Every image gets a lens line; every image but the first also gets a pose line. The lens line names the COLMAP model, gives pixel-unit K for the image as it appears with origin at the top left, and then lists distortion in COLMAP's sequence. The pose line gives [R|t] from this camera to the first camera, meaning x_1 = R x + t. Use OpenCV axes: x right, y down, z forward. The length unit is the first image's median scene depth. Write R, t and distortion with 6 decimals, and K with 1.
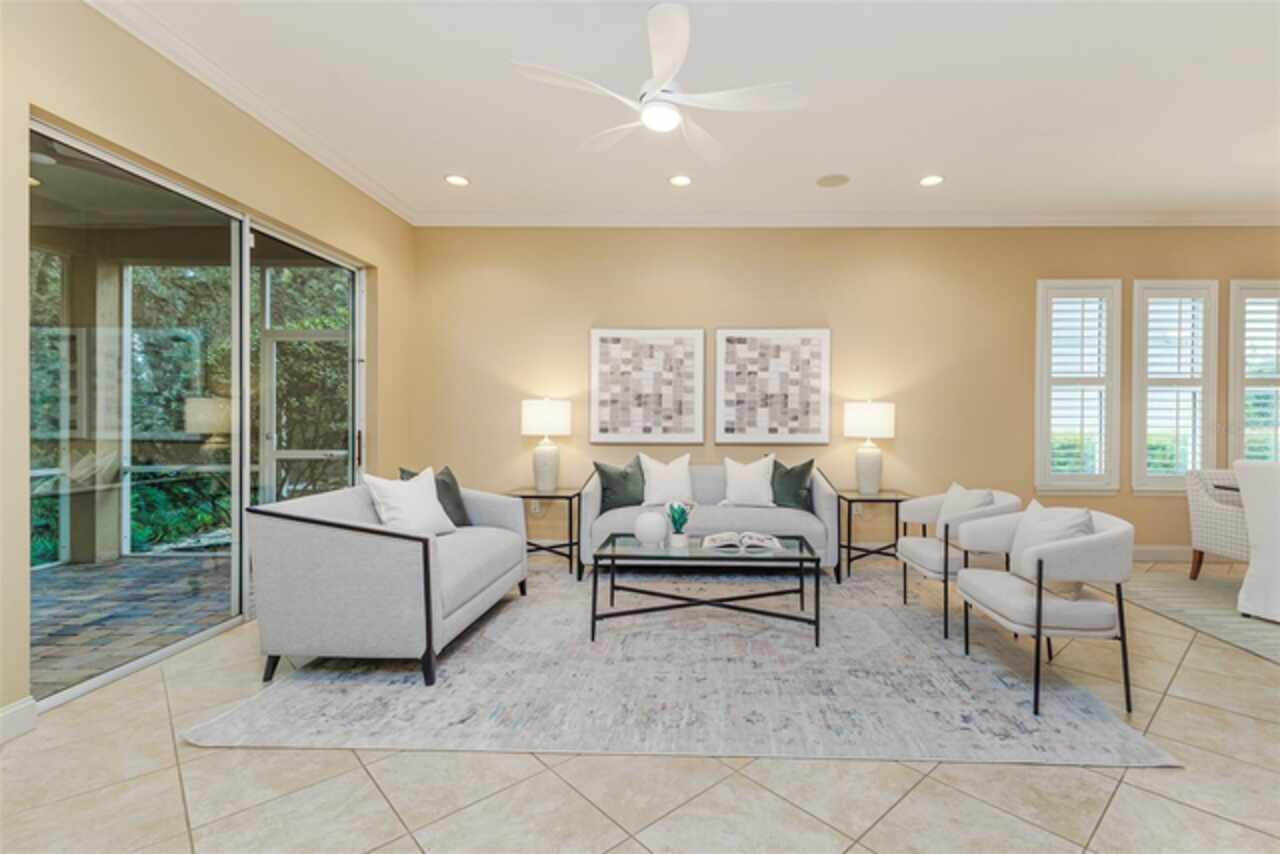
lens RADIAL K [[567.1, 0, 643.0], [0, 567.1, 428.5], [0, 0, 1]] dist [0.002930, 0.000058]
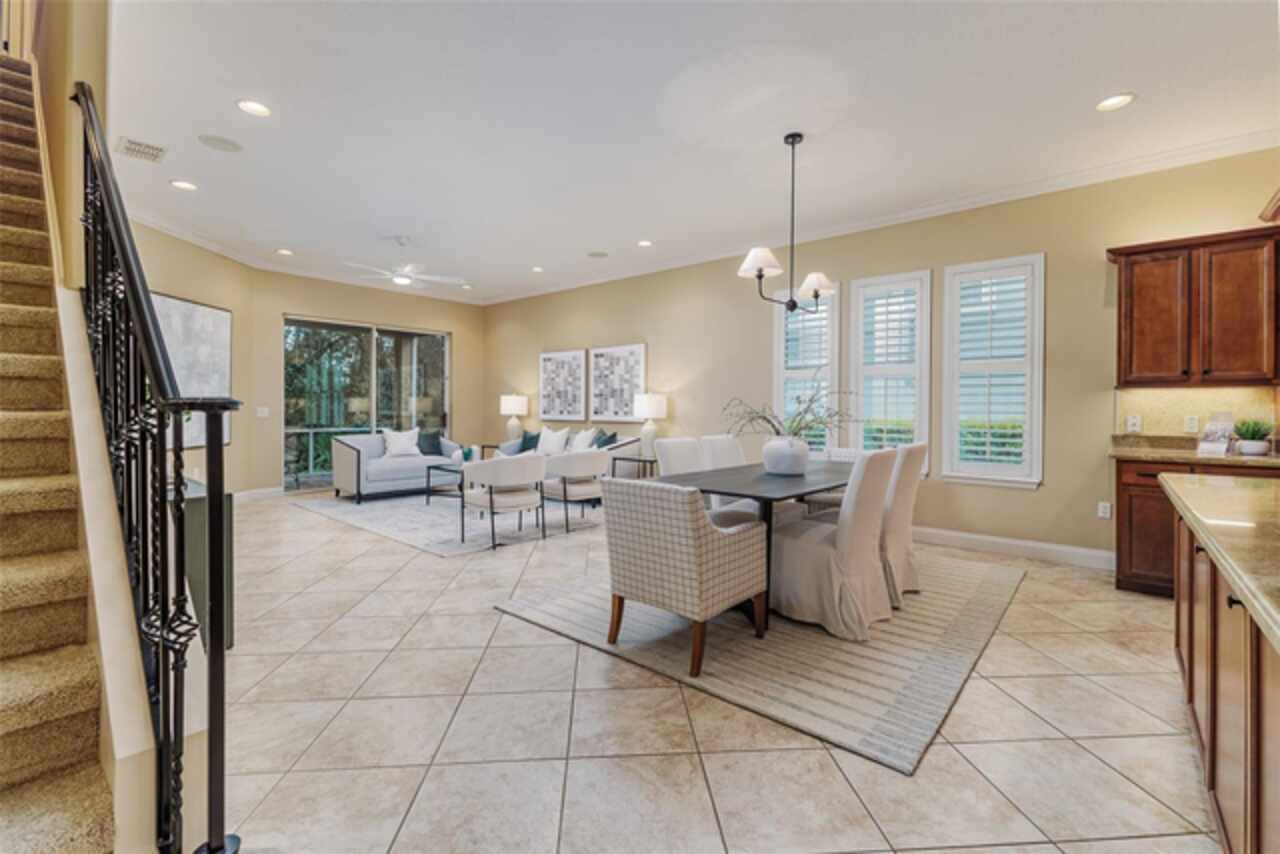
lens RADIAL K [[522.7, 0, 640.0], [0, 522.7, 417.4], [0, 0, 1]] dist [-0.003617, -0.000057]
pose [[0.792161, 0.010190, -0.610228, 1.132052], [-0.008986, 0.999947, 0.005033, 0.007189], [0.610247, 0.001496, 0.792210, -0.071566]]
